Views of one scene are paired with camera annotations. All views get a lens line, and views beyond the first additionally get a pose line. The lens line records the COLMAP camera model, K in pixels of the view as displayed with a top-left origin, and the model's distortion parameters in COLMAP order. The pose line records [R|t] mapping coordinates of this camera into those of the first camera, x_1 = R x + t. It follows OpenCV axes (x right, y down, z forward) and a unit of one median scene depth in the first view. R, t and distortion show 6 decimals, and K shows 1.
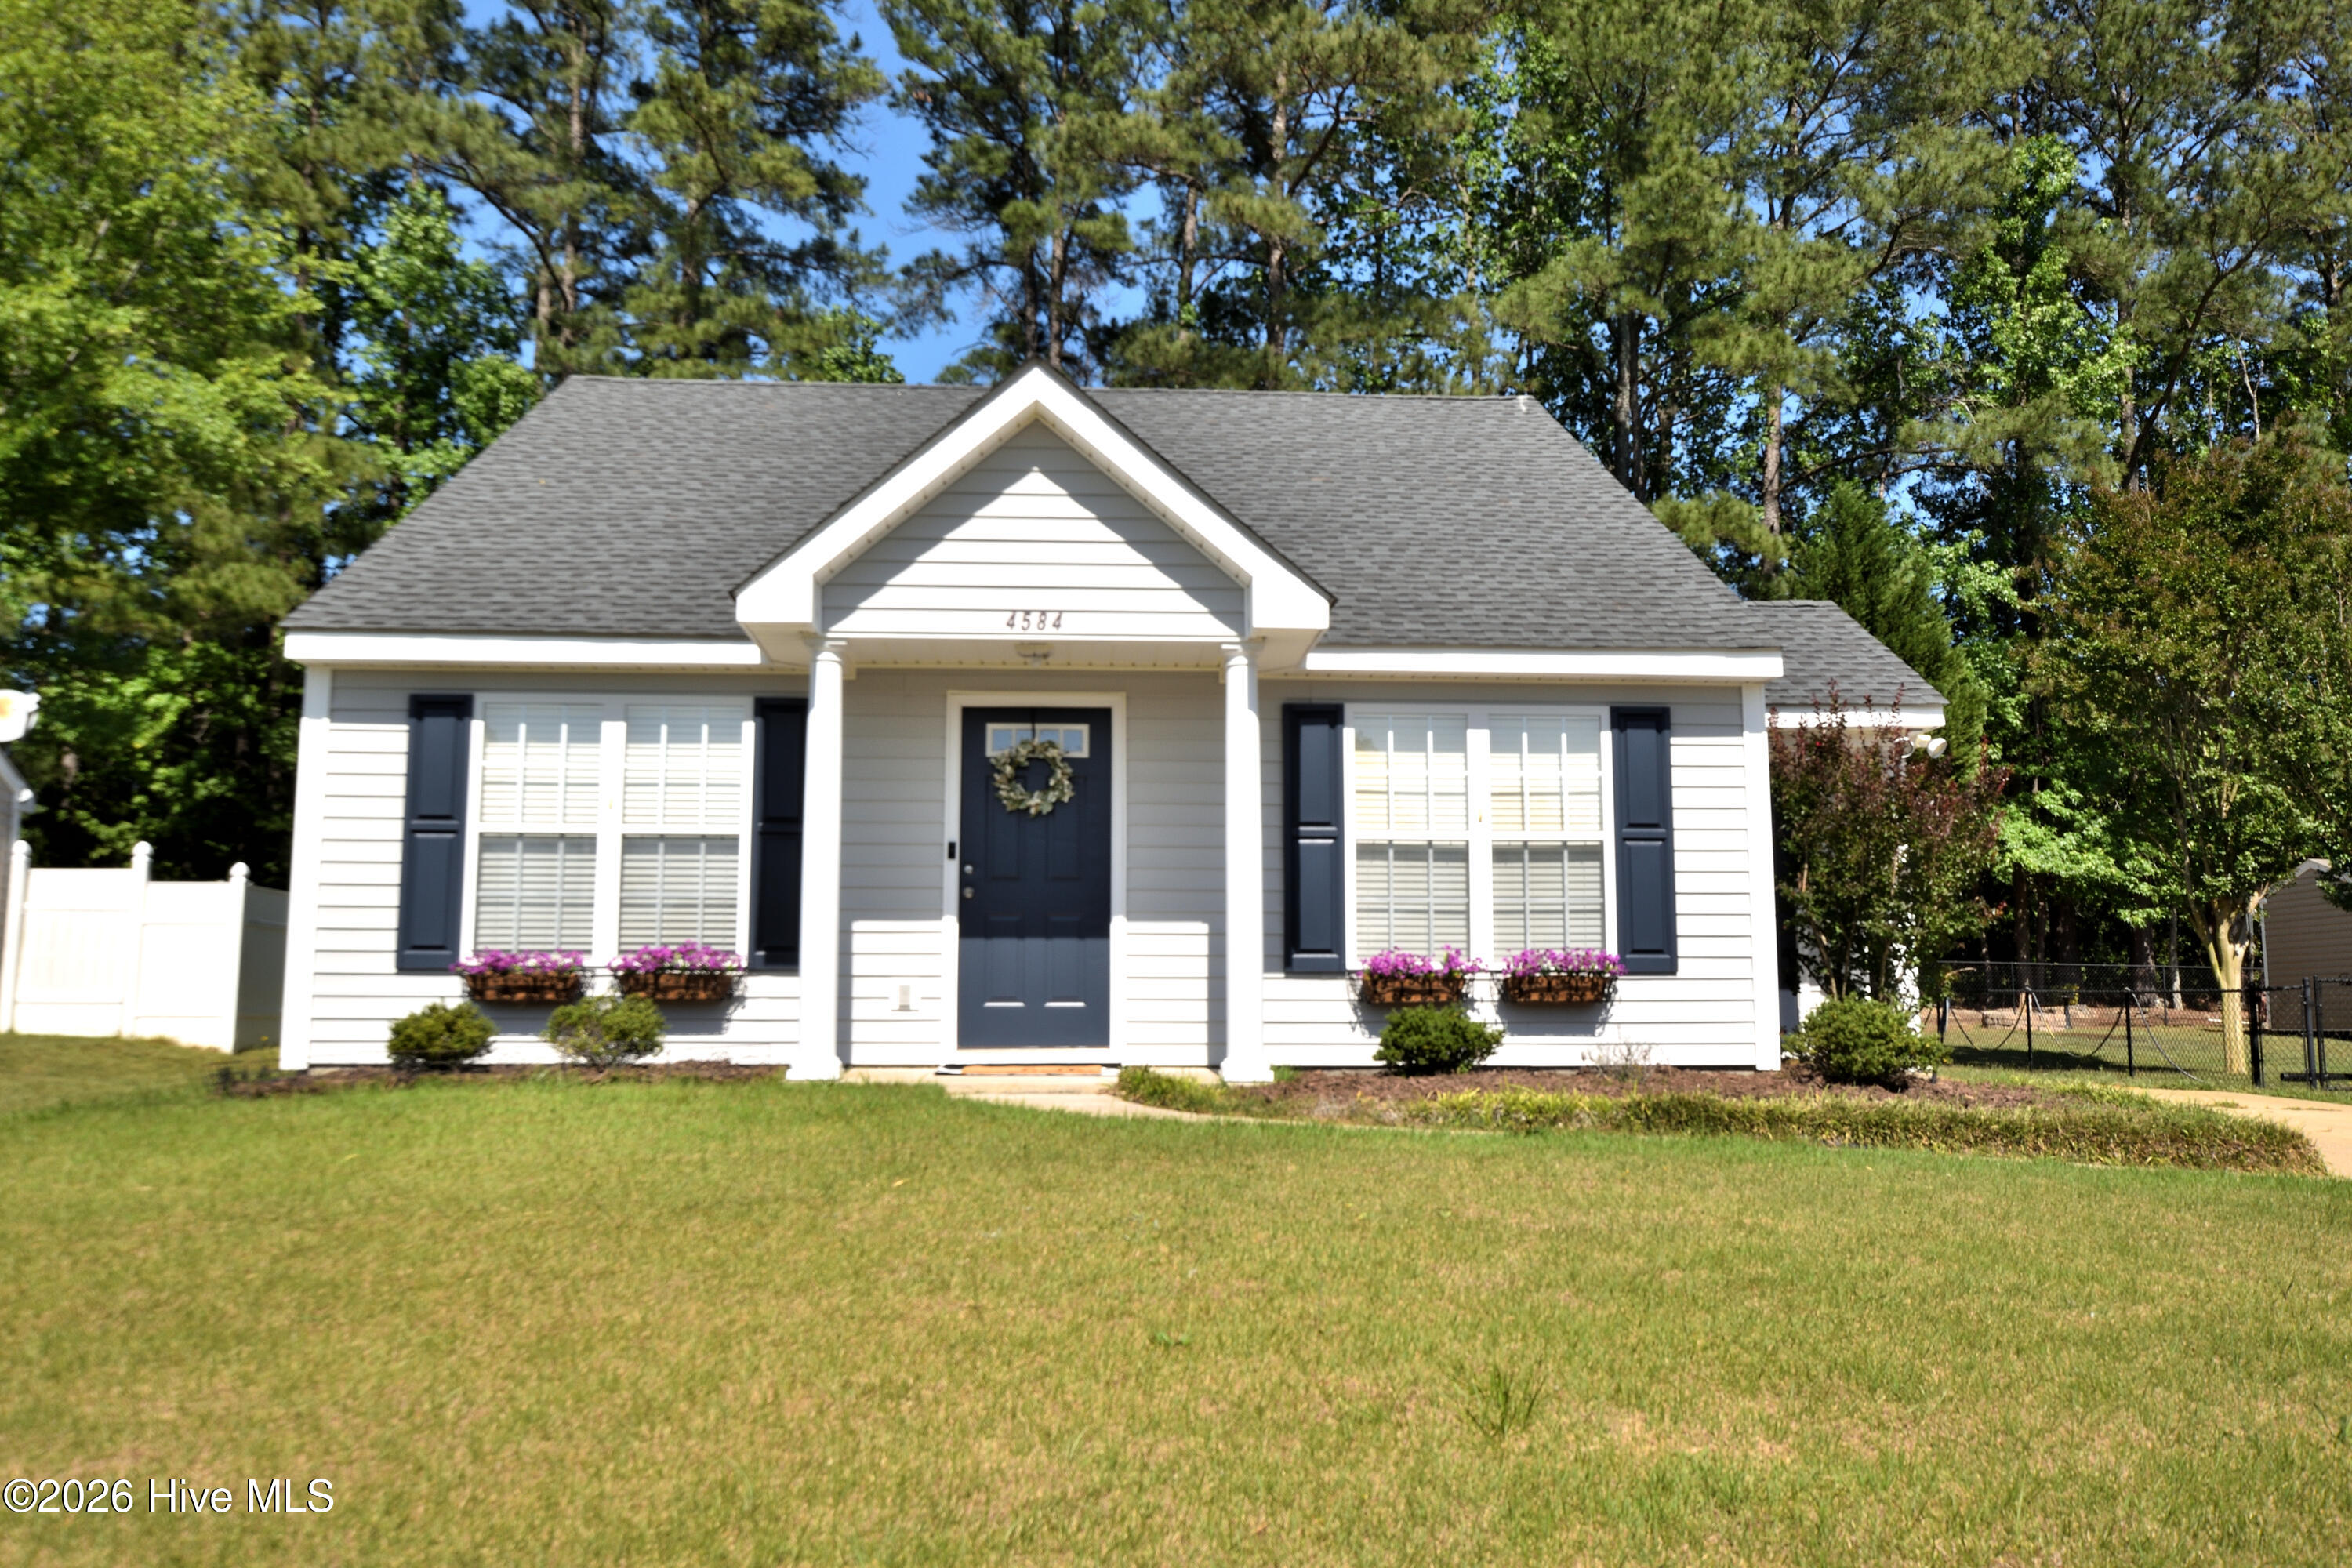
lens RADIAL K [[1958.9, 0, 1176.0], [0, 1958.9, 784.0], [0, 0, 1]] dist [0.008276, 0.008836]
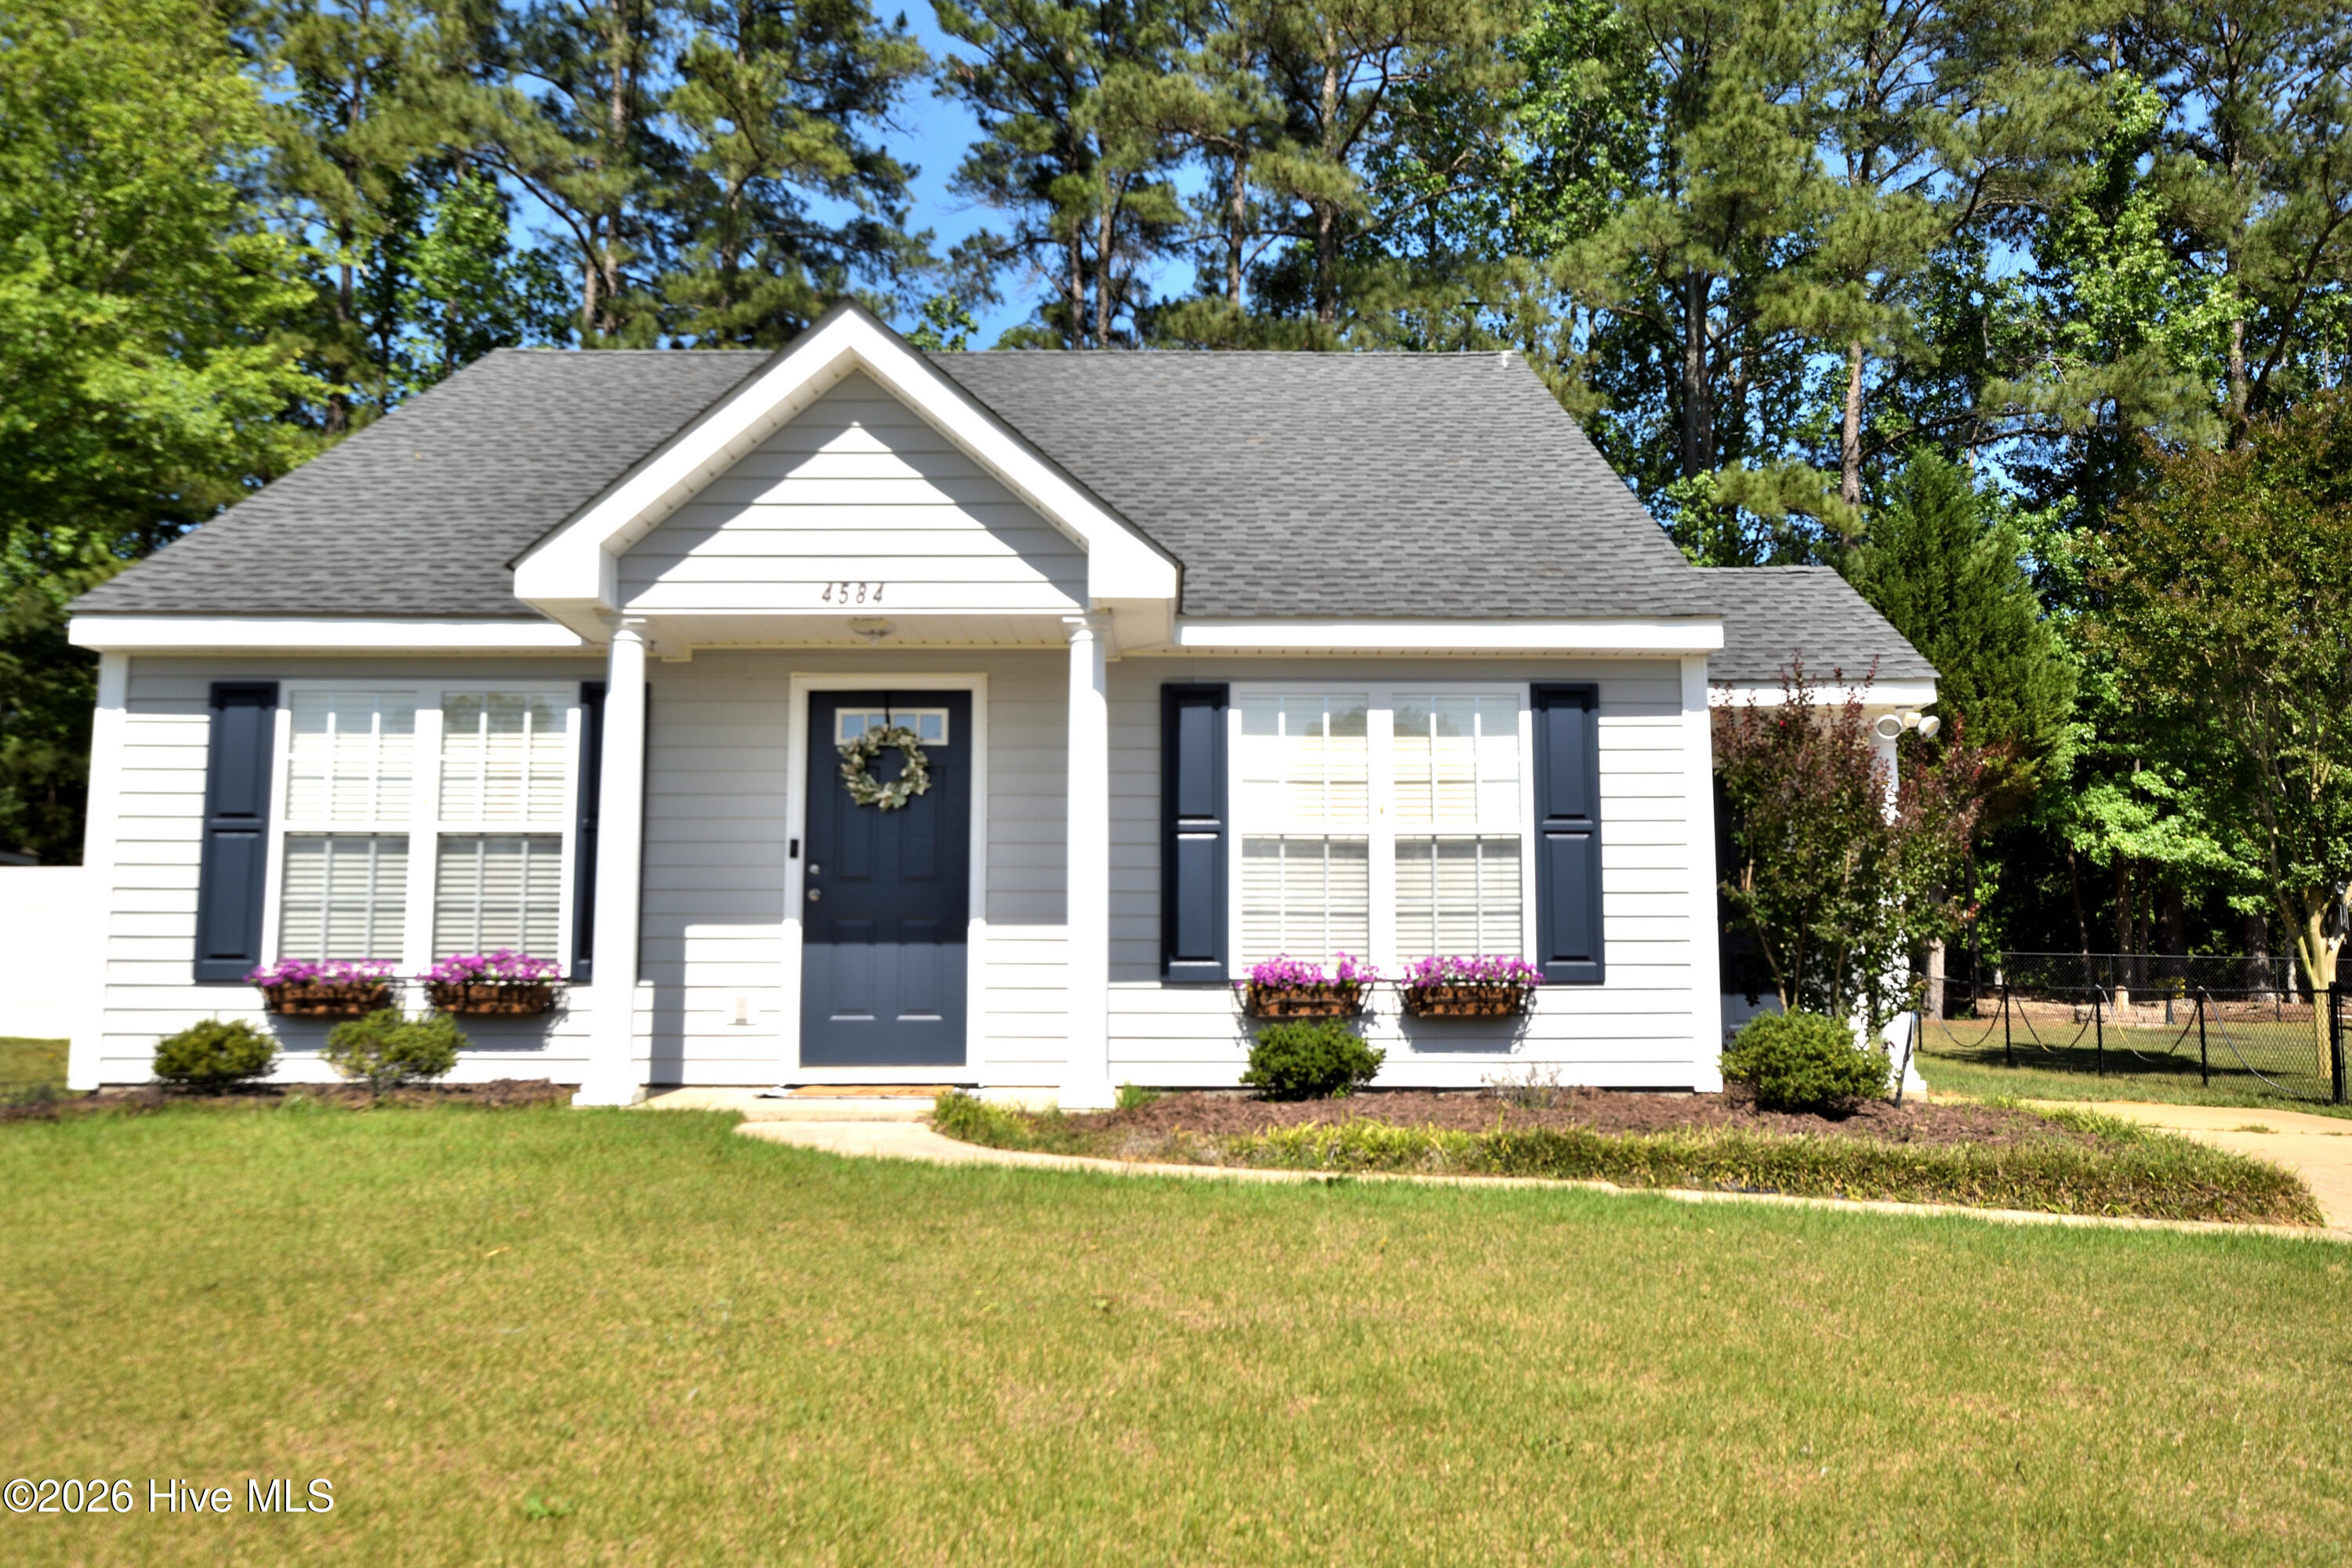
lens RADIAL K [[1960.6, 0, 1176.0], [0, 1960.6, 784.0], [0, 0, 1]] dist [0.009333, 0.004729]
pose [[0.998218, -0.006426, -0.059330, 0.115004], [0.006826, 0.999955, 0.006536, -0.000743], [0.059286, -0.006929, 0.998217, 0.100163]]
